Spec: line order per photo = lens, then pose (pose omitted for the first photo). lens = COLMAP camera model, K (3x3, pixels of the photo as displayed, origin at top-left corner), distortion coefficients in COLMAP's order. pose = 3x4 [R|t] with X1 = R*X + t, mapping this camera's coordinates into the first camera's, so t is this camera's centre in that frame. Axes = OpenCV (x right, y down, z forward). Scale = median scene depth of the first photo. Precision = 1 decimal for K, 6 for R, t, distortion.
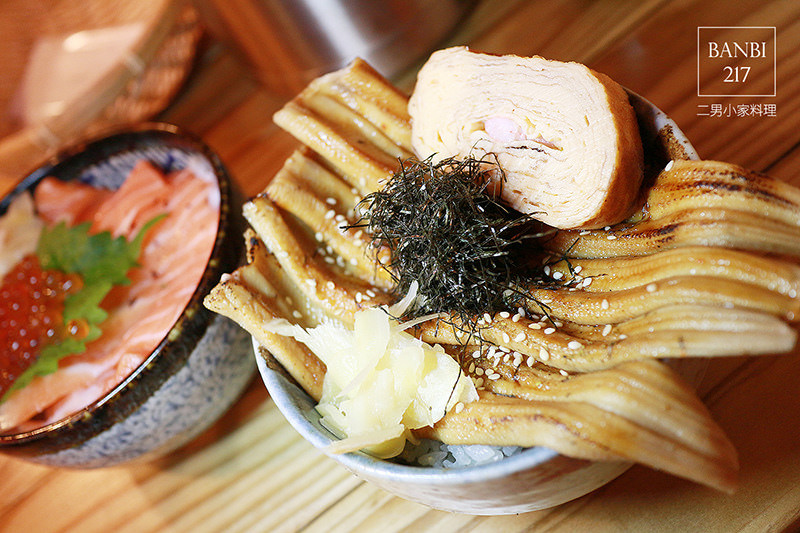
lens RADIAL K [[816.6, 0, 400.7], [0, 816.6, 270.5], [0, 0, 1]] dist [-0.008101, 0.000000]
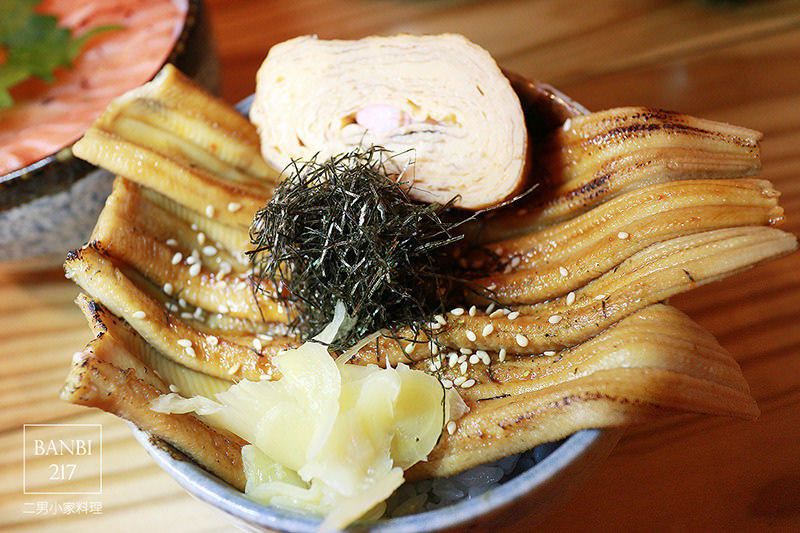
lens RADIAL K [[816.6, 0, 398.0], [0, 816.6, 261.7], [0, 0, 1]] dist [-0.008101, 0.000000]
pose [[0.872675, -0.175954, 0.455499, -0.294498], [0.236140, 0.968562, -0.078269, 0.052935], [-0.427407, 0.175865, 0.886789, 0.238853]]
